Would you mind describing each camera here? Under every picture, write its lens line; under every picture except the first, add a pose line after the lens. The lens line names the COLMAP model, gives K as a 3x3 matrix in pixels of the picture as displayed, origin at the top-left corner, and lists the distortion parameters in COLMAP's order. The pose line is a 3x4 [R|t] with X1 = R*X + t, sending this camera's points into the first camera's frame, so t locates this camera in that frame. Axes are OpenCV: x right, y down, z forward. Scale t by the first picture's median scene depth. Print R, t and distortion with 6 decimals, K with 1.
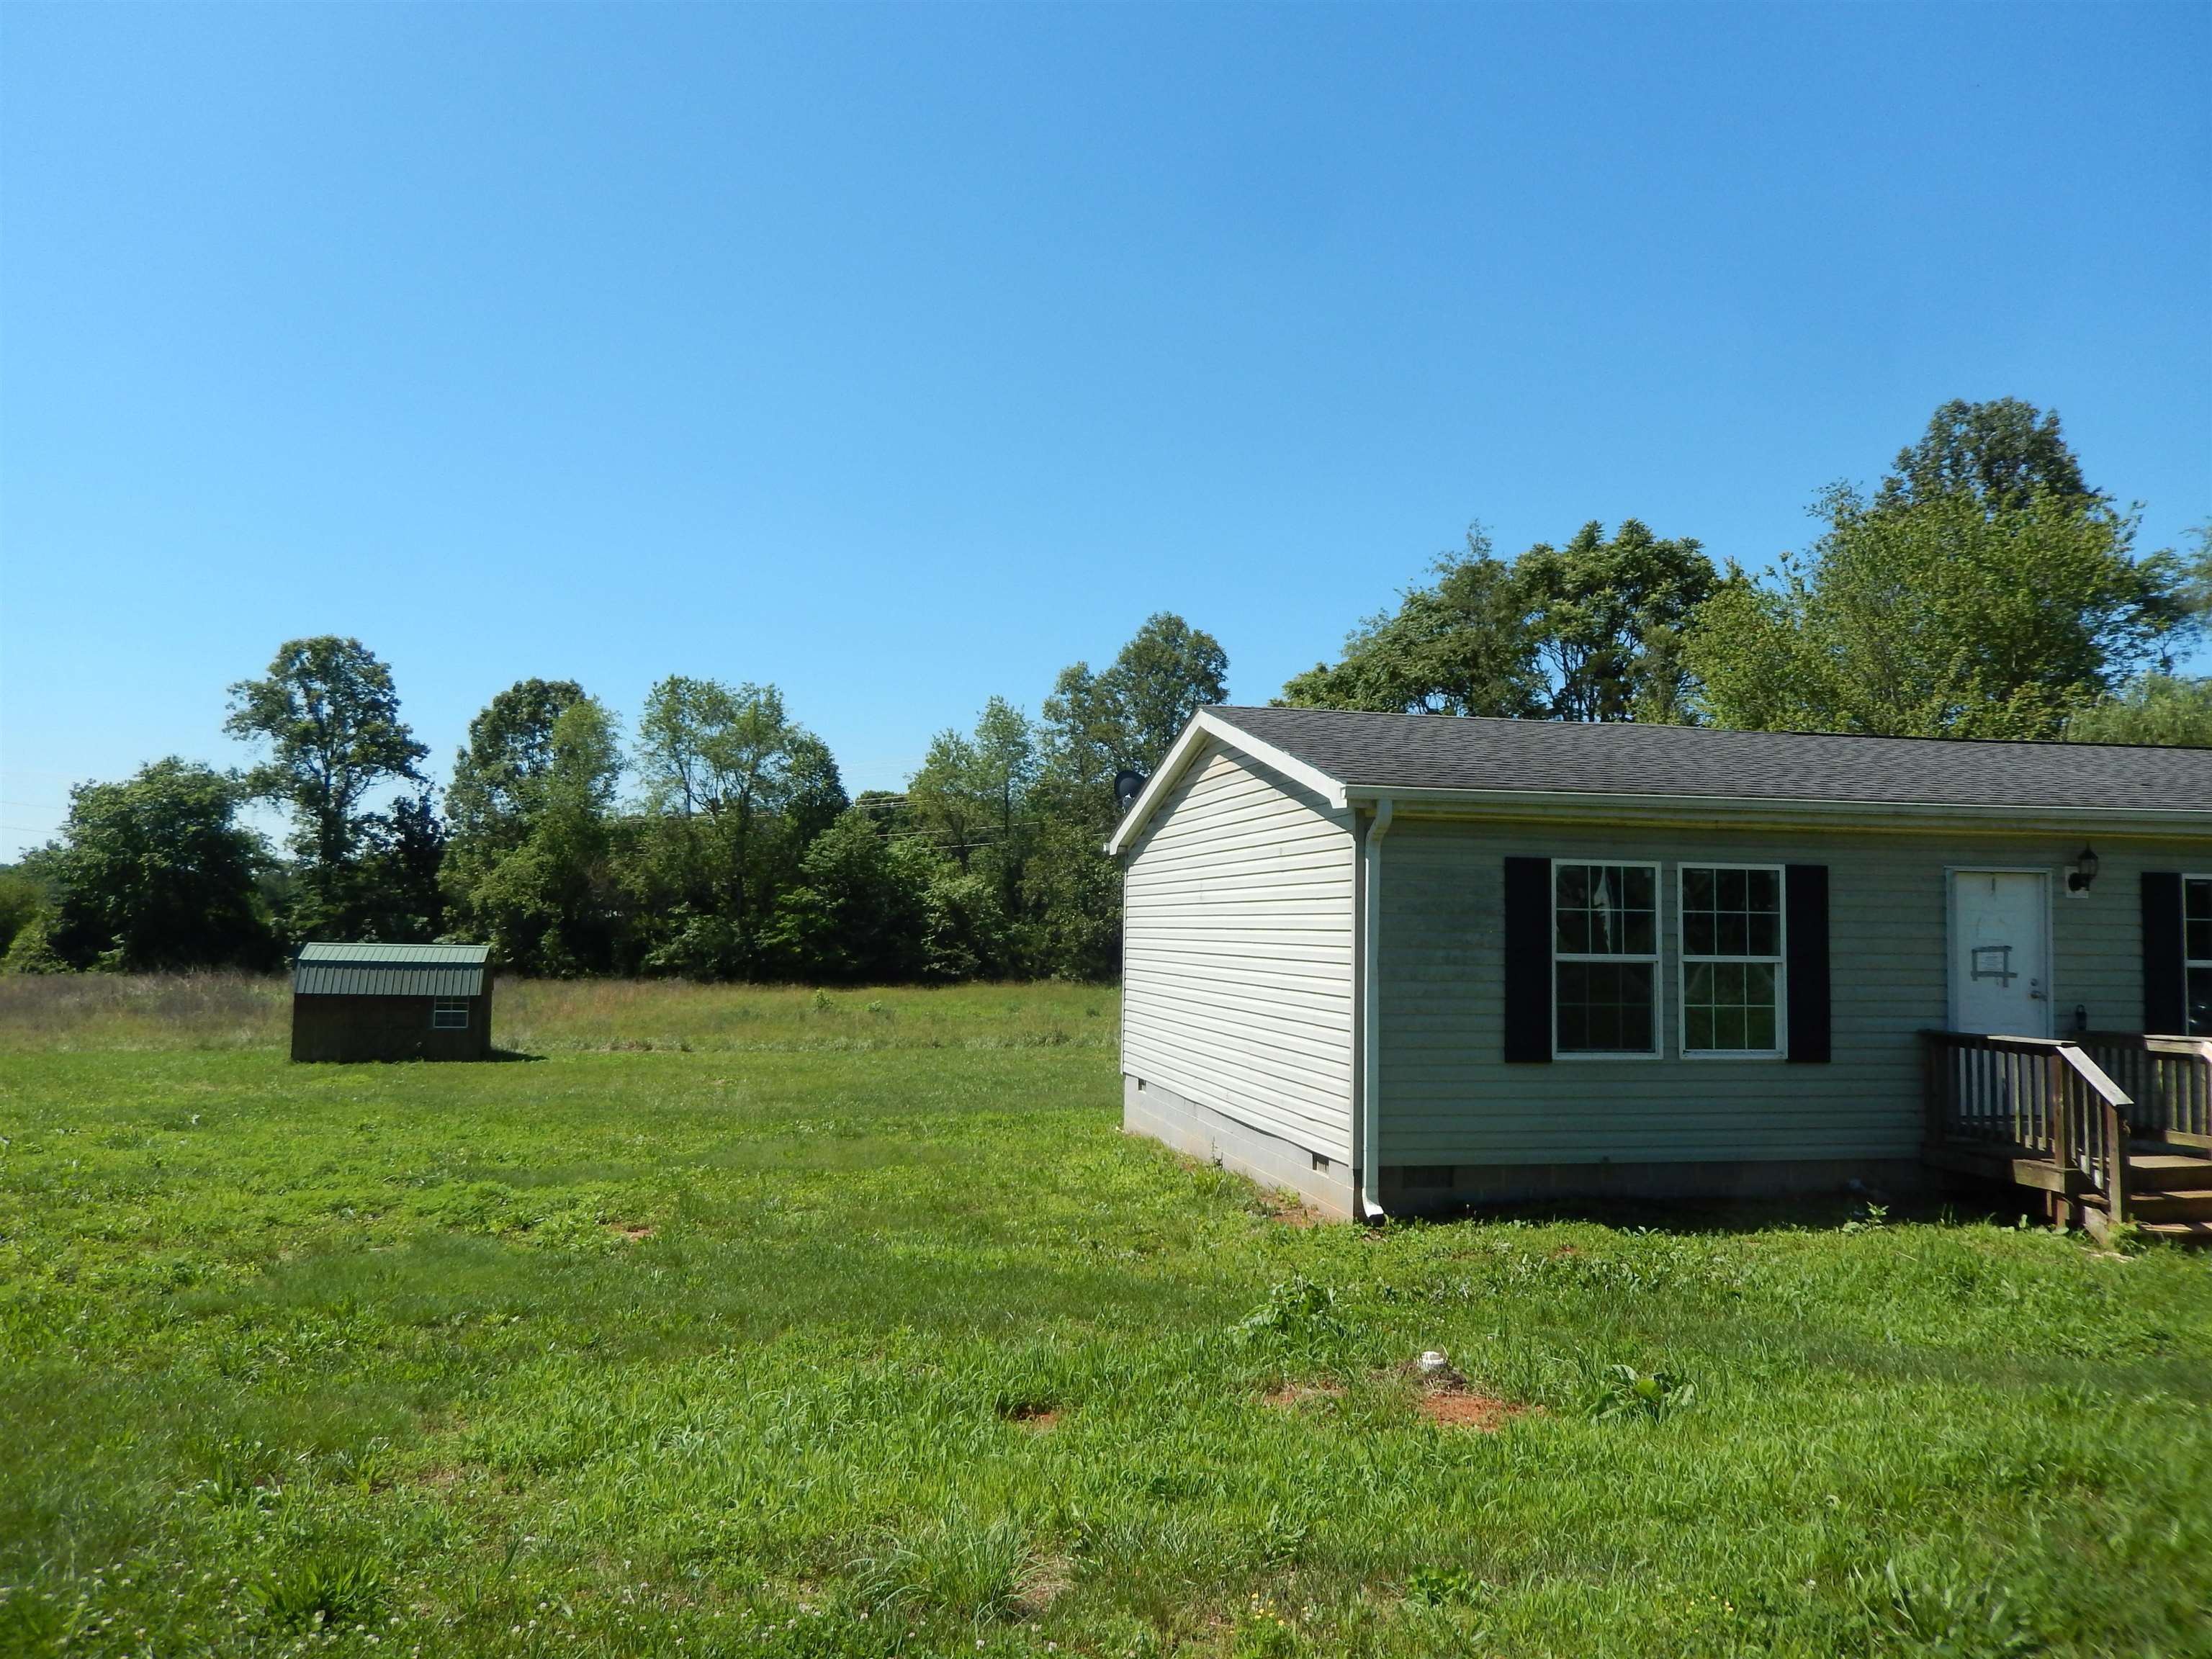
lens RADIAL K [[1675.9, 0, 1103.9], [0, 1675.9, 836.3], [0, 0, 1]] dist [0.035037, -0.030990]
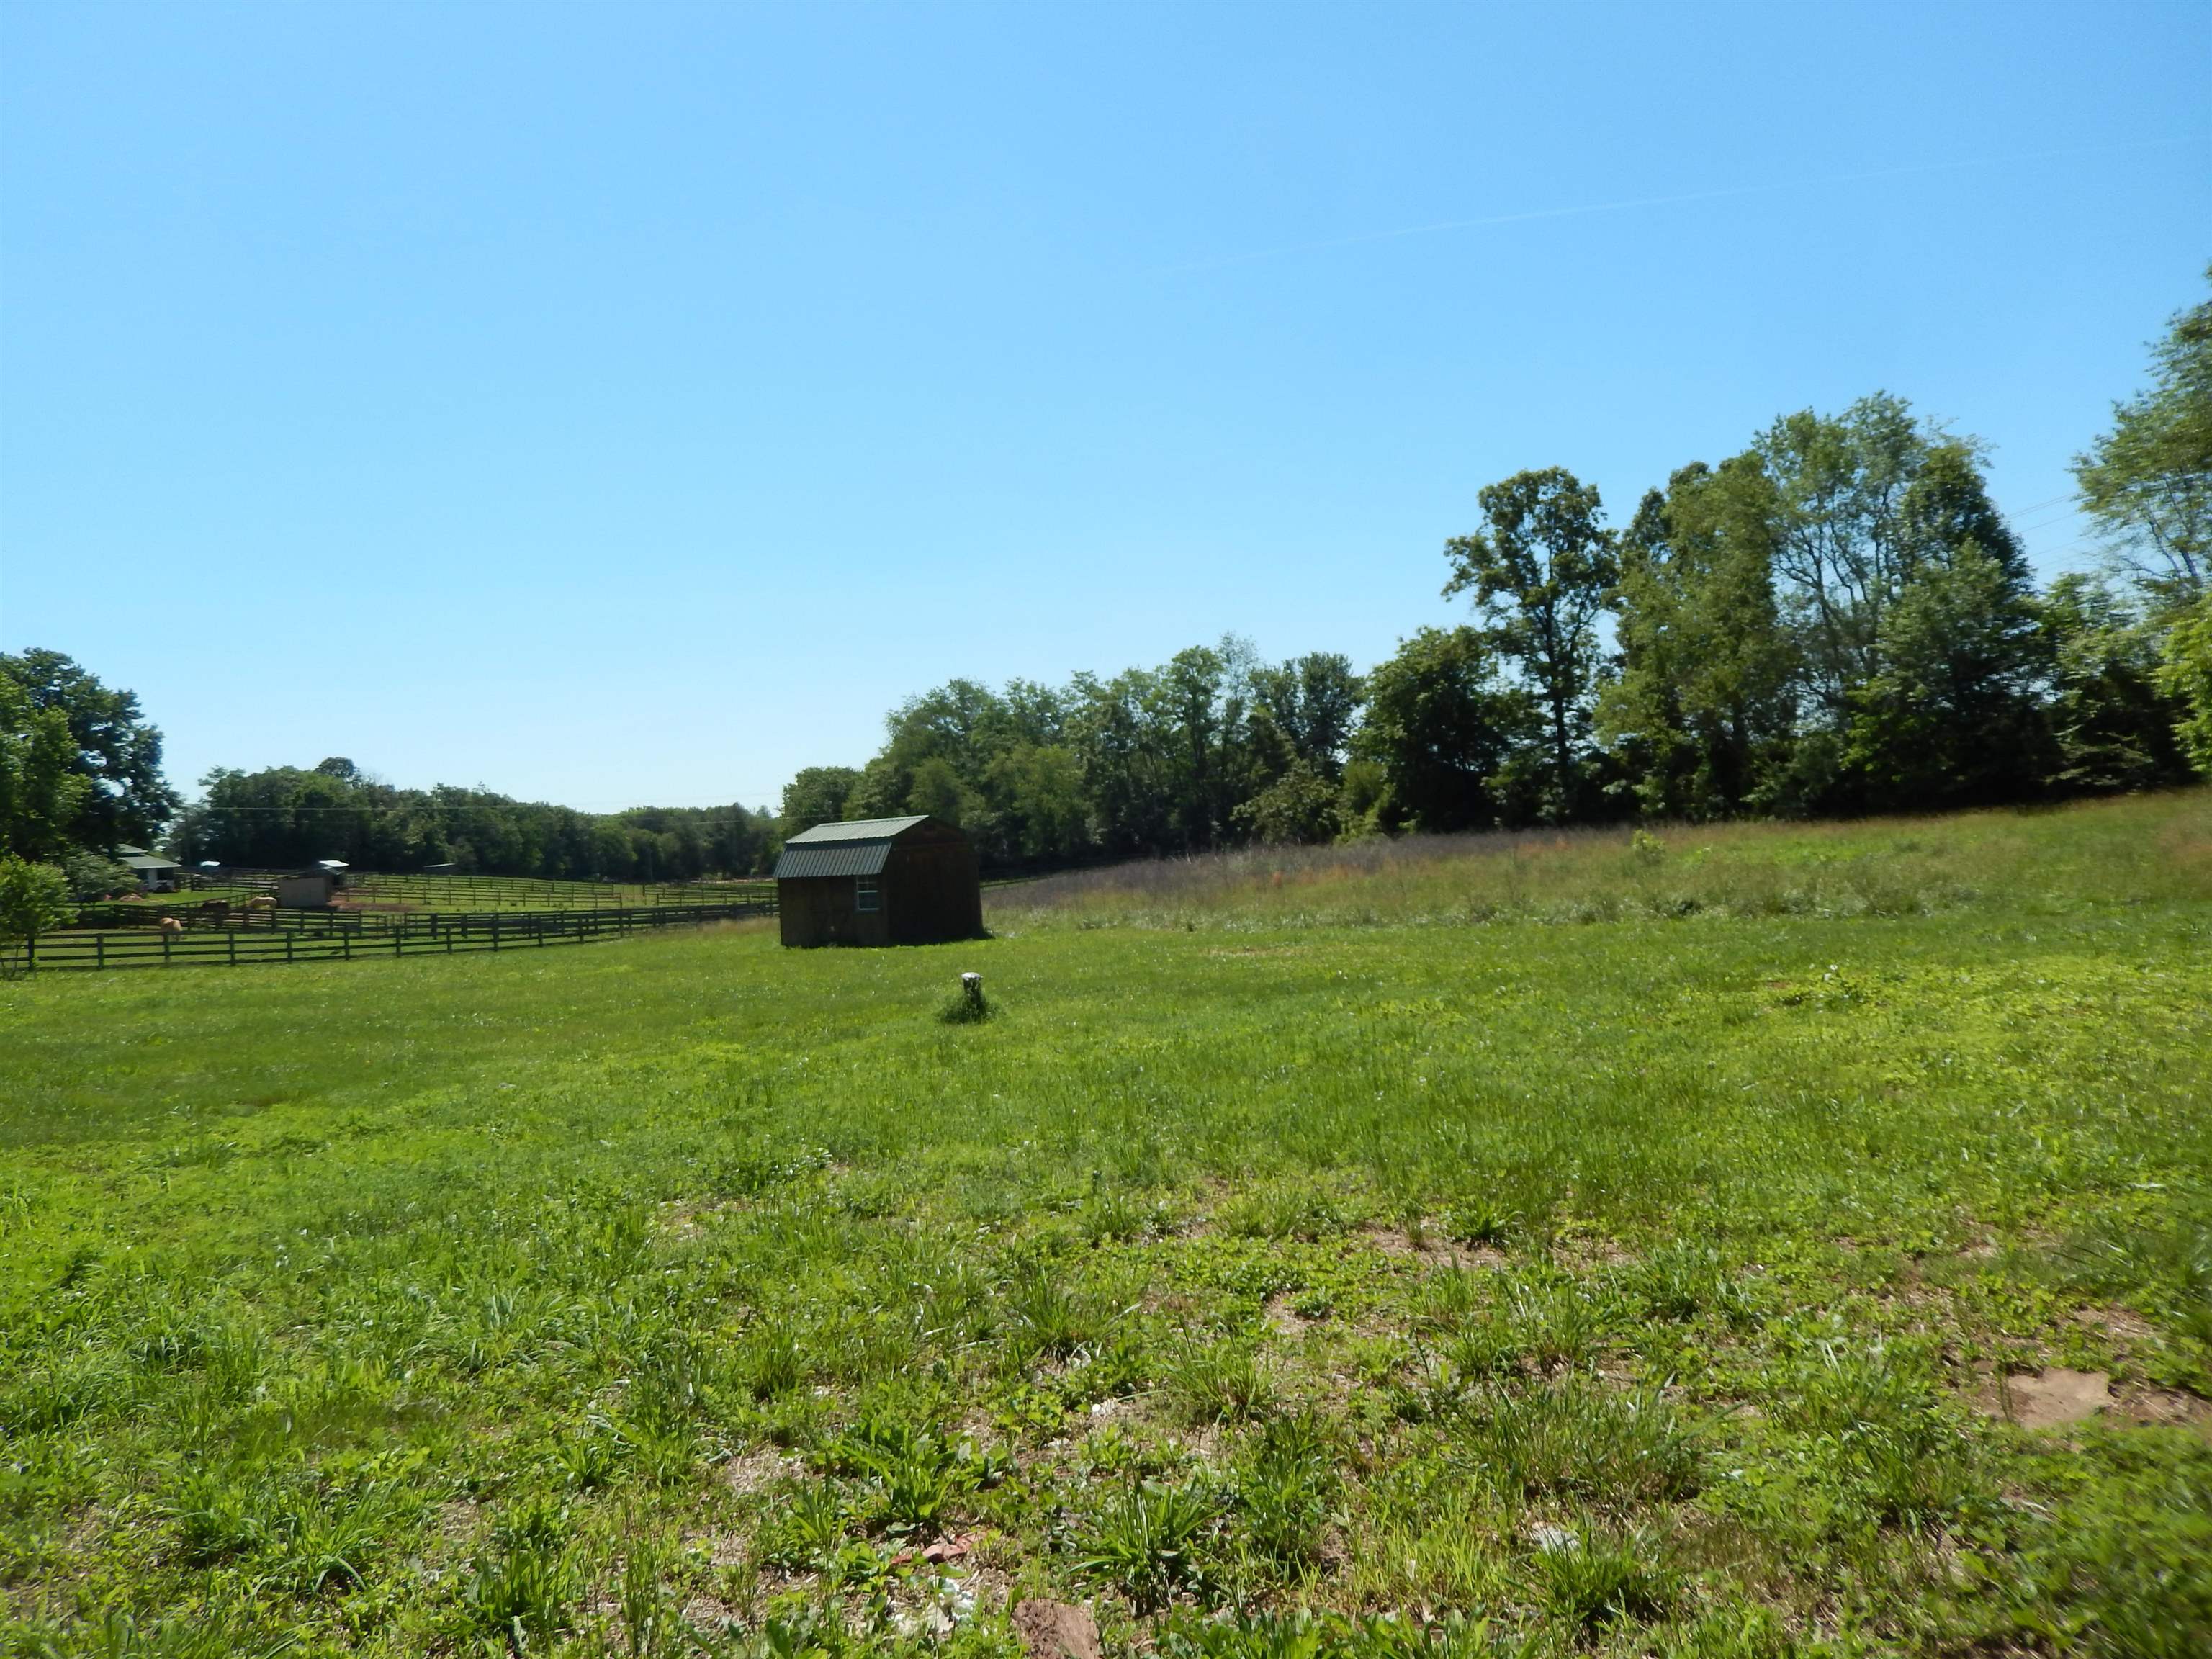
lens RADIAL K [[1698.7, 0, 1106.0], [0, 1698.7, 829.5], [0, 0, 1]] dist [-0.137985, 0.000123]
pose [[0.450975, -0.058740, -0.890602, 1.714138], [0.134297, 0.990938, 0.002647, 0.300657], [0.882375, -0.120799, 0.454776, 2.472018]]
